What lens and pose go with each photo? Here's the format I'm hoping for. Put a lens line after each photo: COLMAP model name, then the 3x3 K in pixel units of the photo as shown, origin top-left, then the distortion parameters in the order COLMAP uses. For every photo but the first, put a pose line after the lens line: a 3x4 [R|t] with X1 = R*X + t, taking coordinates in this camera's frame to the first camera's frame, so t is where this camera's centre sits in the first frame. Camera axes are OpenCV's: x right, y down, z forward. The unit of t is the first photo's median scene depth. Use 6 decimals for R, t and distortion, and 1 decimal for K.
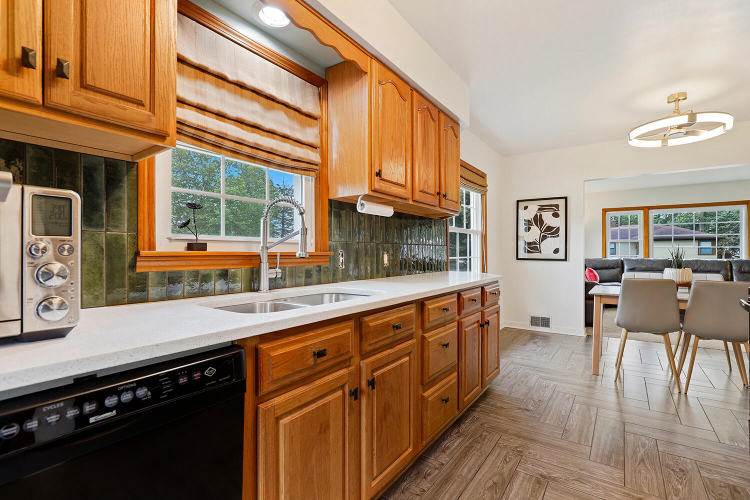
lens RADIAL K [[355.7, 0, 374.8], [0, 355.7, 252.2], [0, 0, 1]] dist [-0.001963, -0.000190]
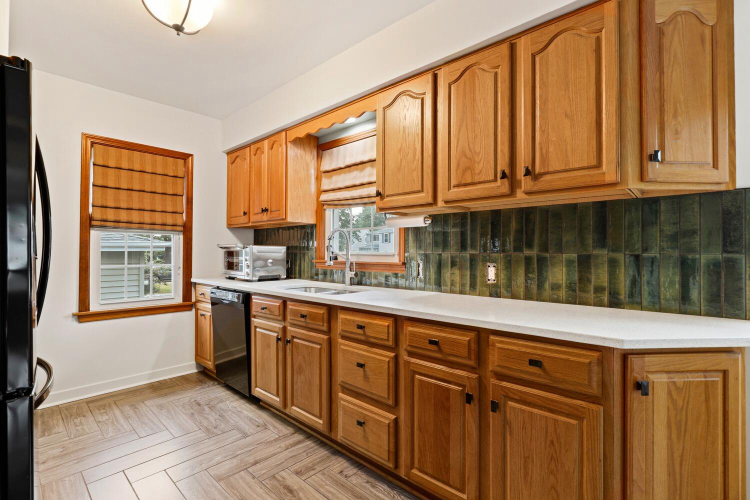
lens RADIAL K [[355.7, 0, 393.3], [0, 355.7, 249.8], [0, 0, 1]] dist [-0.001963, -0.000190]
pose [[-0.117327, -0.009666, -0.993046, 1.130169], [-0.001527, 0.999953, -0.009553, -0.033065], [0.993092, 0.000396, -0.117336, 1.199065]]
